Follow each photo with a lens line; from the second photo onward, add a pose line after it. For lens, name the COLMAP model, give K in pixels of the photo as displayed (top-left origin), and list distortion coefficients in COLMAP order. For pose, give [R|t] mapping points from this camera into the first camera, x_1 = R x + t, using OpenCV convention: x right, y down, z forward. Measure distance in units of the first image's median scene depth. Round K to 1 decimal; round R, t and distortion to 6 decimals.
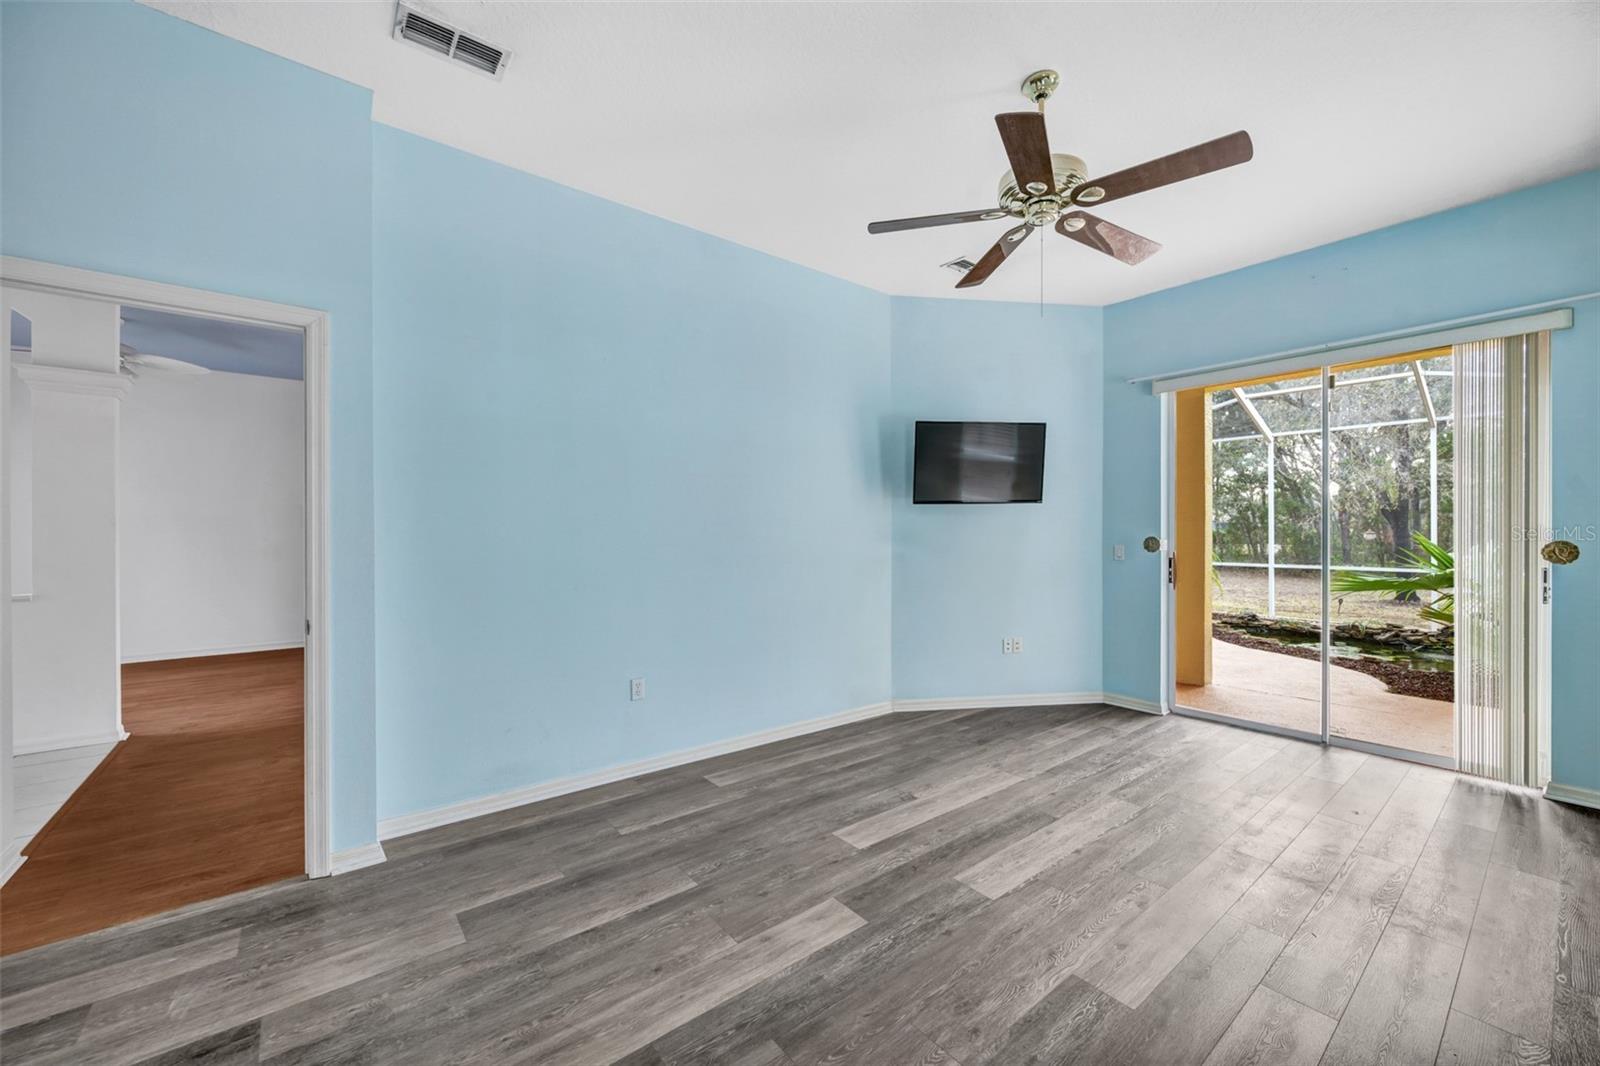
lens RADIAL K [[624.5, 0, 807.0], [0, 624.5, 527.6], [0, 0, 1]] dist [0.000165, 0.000385]
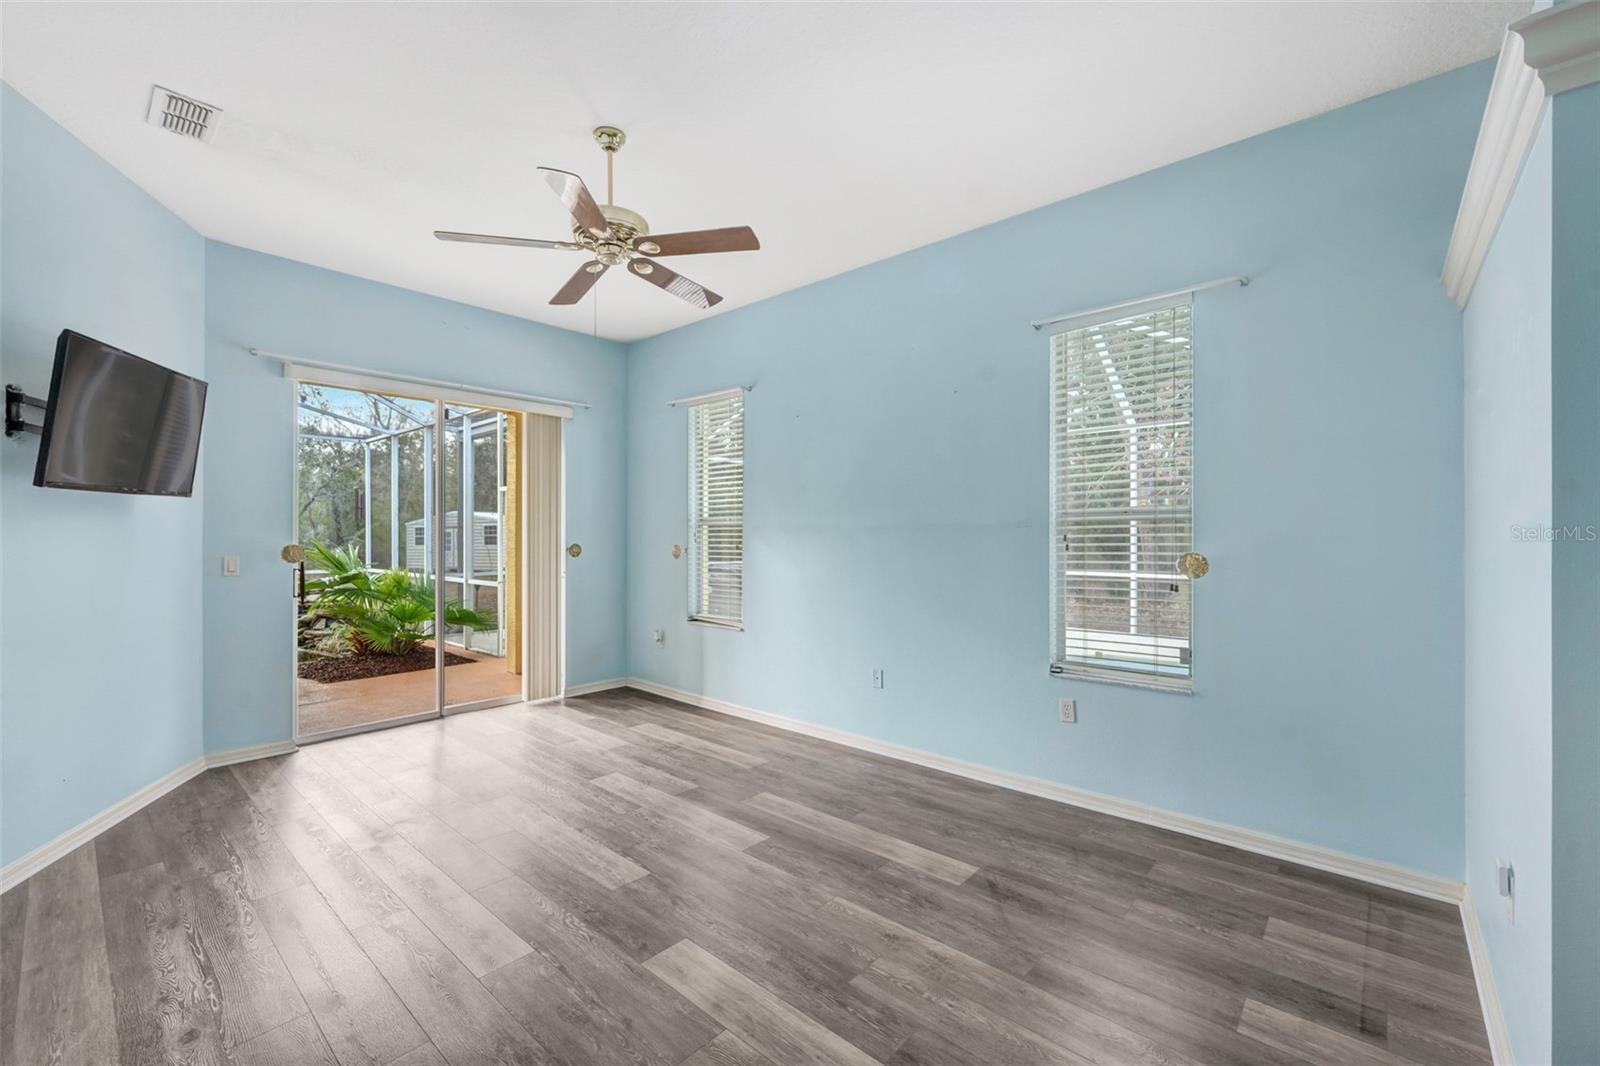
lens RADIAL K [[658.8, 0, 795.9], [0, 658.8, 541.3], [0, 0, 1]] dist [0.001909, -0.000020]
pose [[-0.166733, -0.008349, 0.985967, -0.845822], [-0.007848, 0.999944, 0.007140, -0.004080], [-0.985971, -0.006547, -0.166789, 0.892560]]
